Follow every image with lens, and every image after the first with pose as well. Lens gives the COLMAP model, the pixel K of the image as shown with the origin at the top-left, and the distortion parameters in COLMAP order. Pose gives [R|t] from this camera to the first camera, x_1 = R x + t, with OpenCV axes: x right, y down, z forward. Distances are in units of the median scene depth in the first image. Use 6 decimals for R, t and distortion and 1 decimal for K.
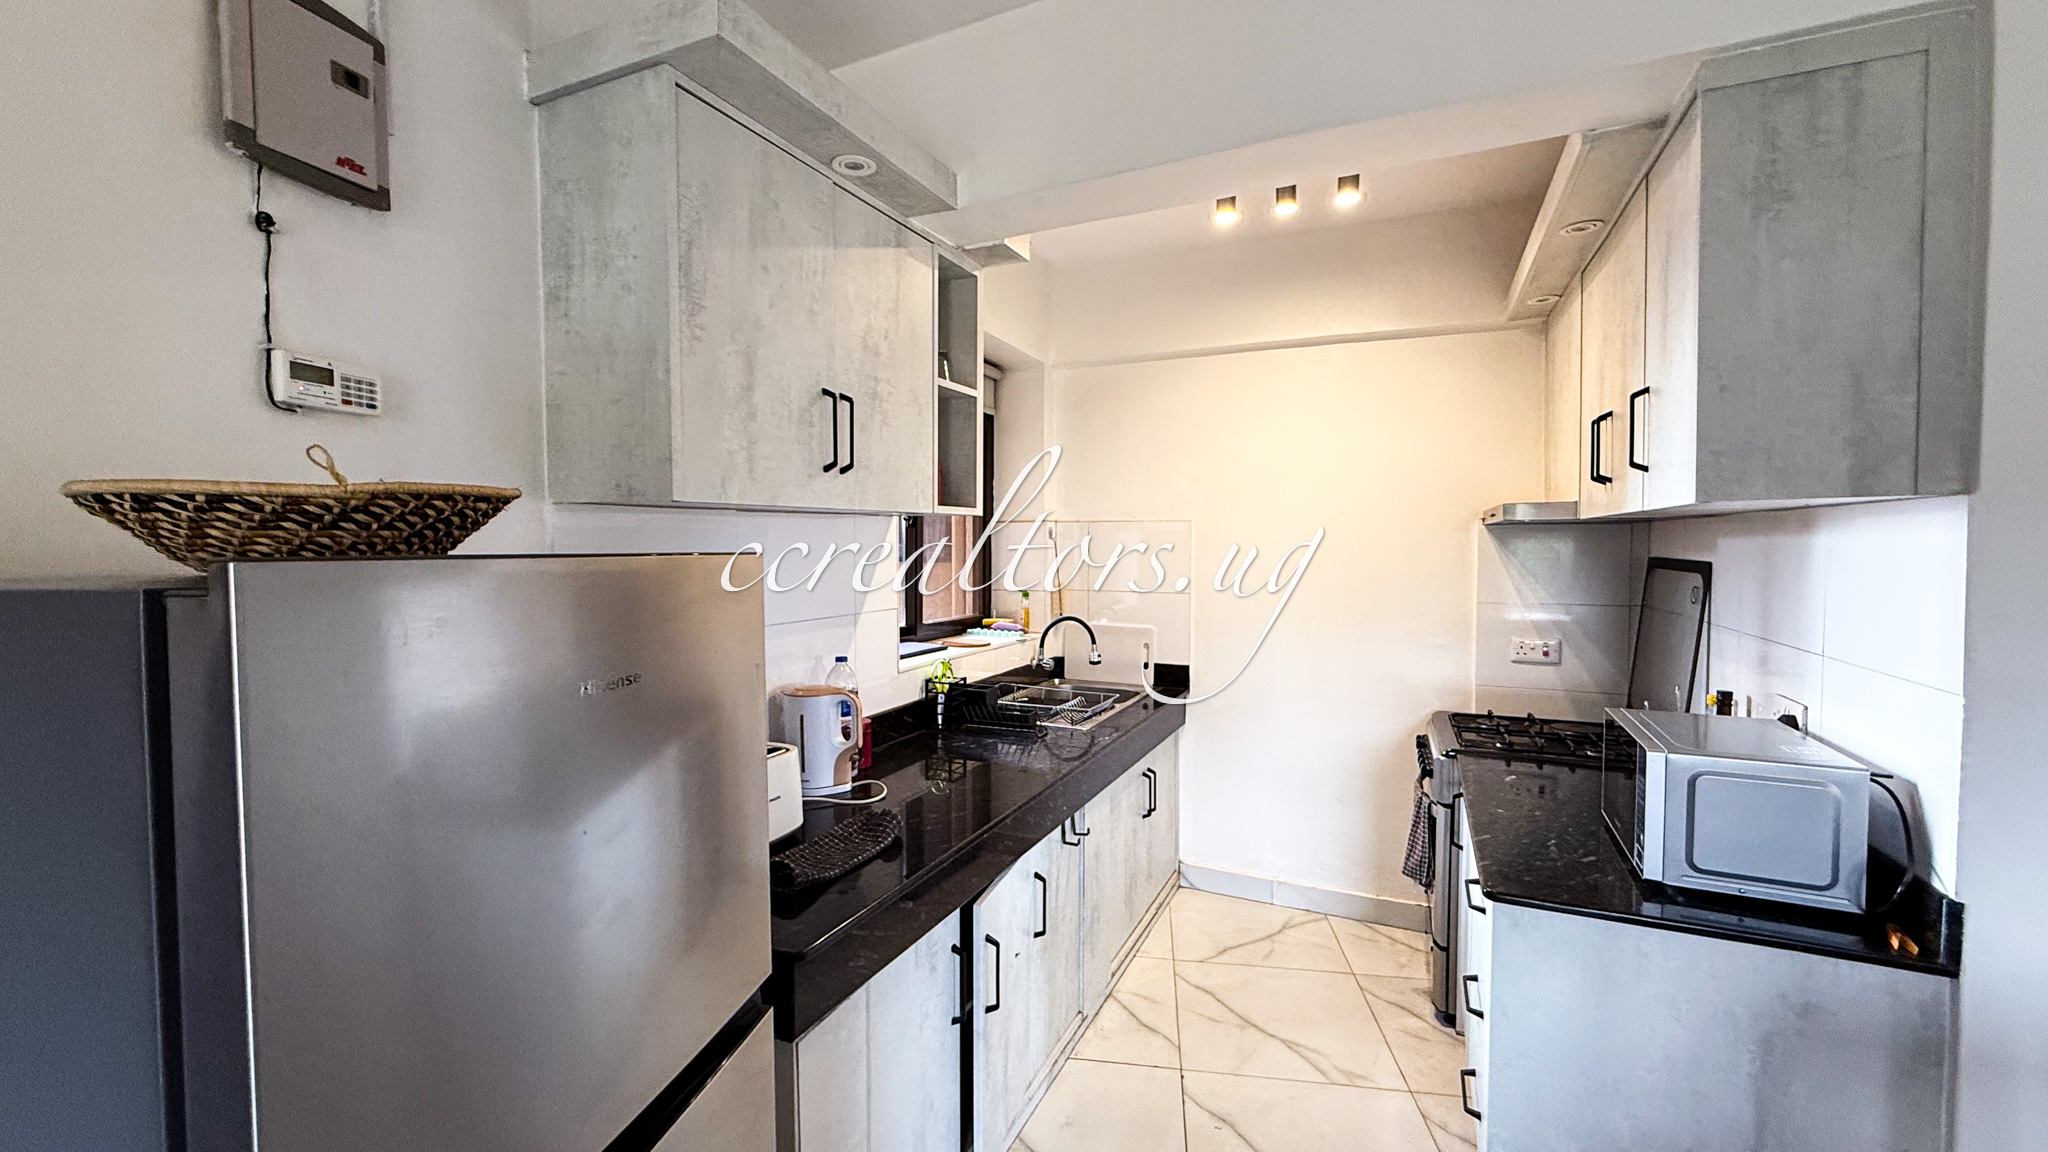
lens RADIAL K [[844.8, 0, 1008.2], [0, 844.8, 570.7], [0, 0, 1]] dist [-0.001176, -0.000104]
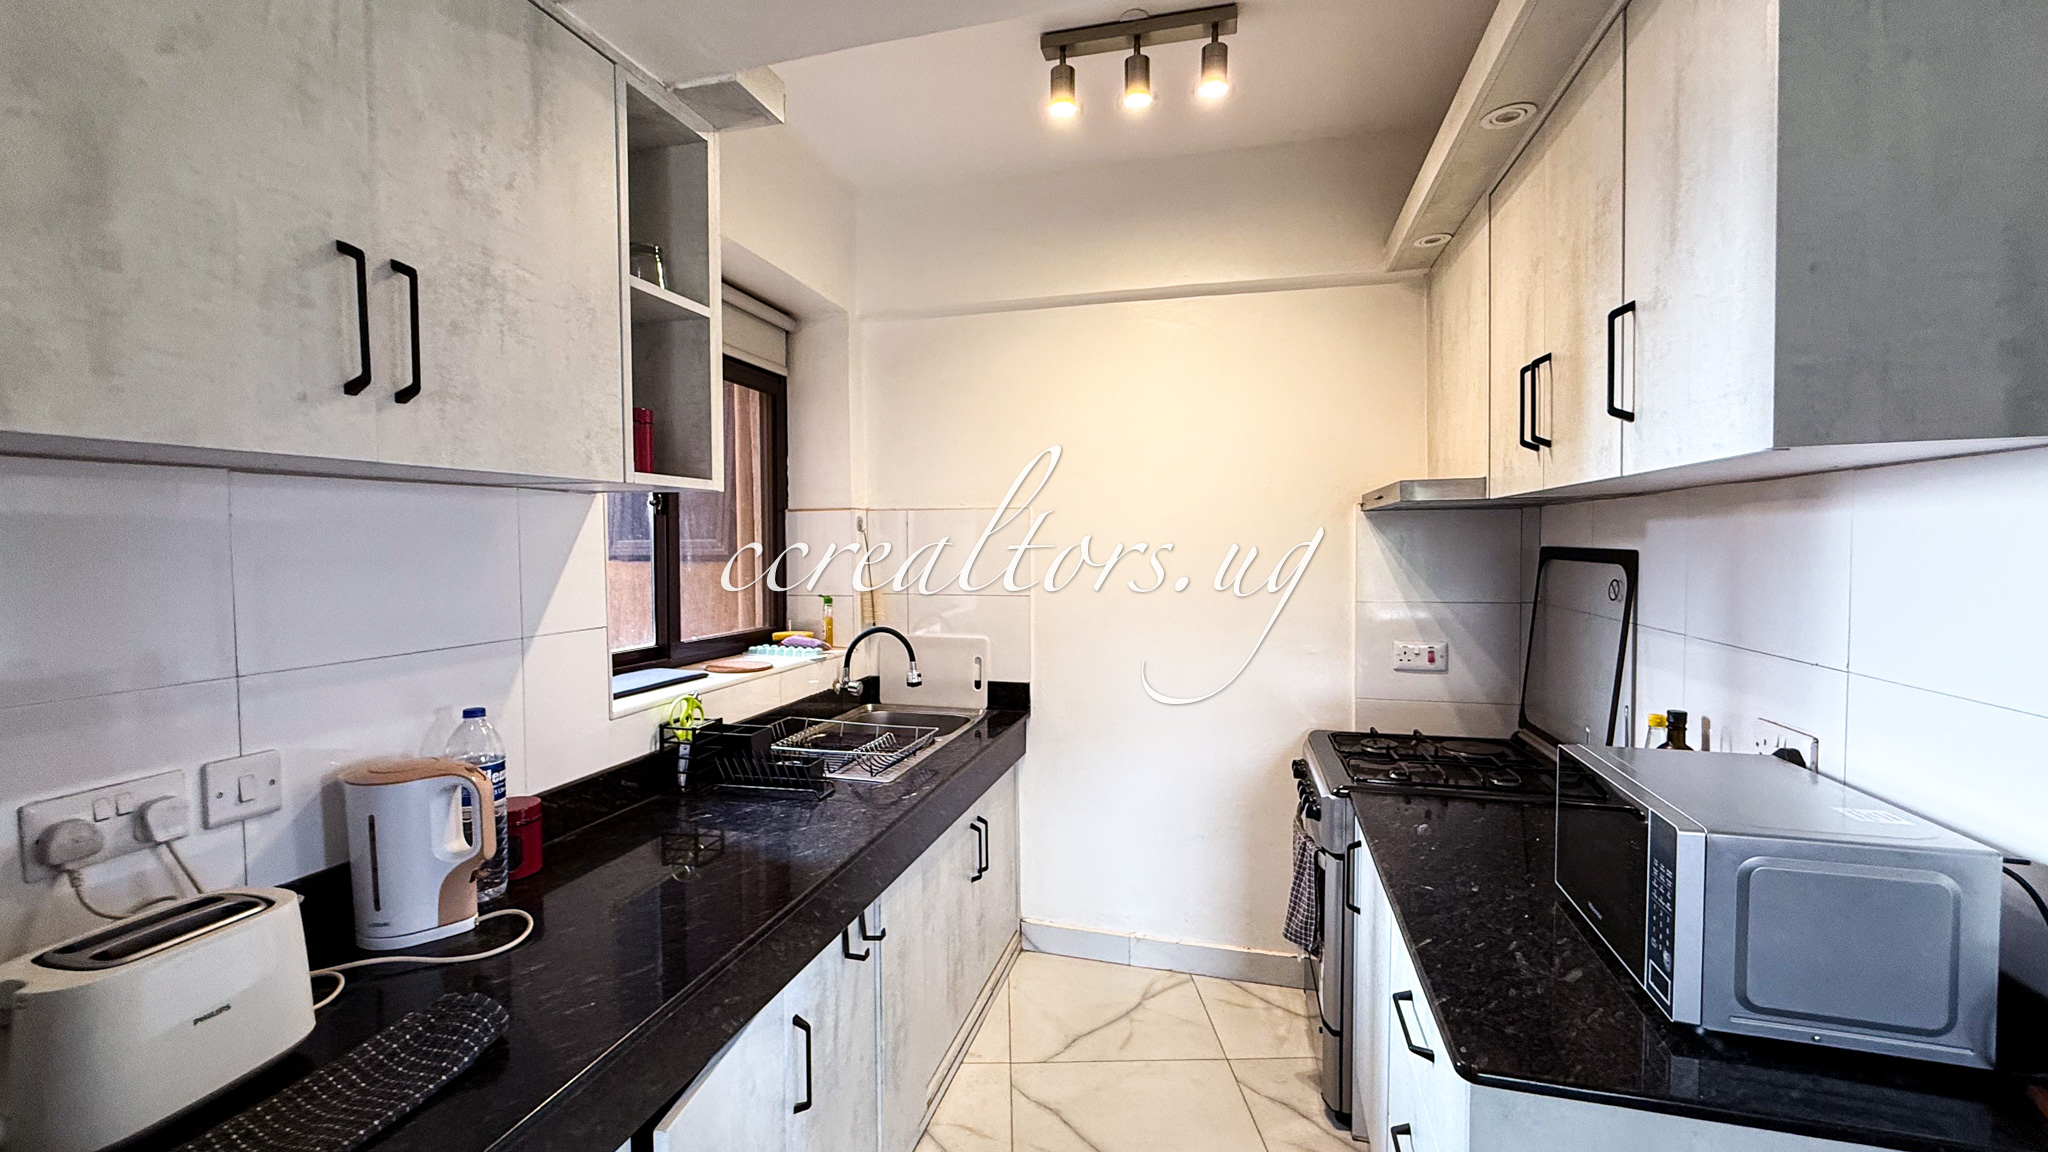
lens RADIAL K [[844.8, 0, 1008.2], [0, 844.8, 570.7], [0, 0, 1]] dist [-0.001176, -0.000104]
pose [[0.985783, -0.011574, 0.167625, 0.074189], [0.011640, 0.999932, 0.000588, 0.001991], [-0.167621, 0.001372, 0.985851, 0.248048]]
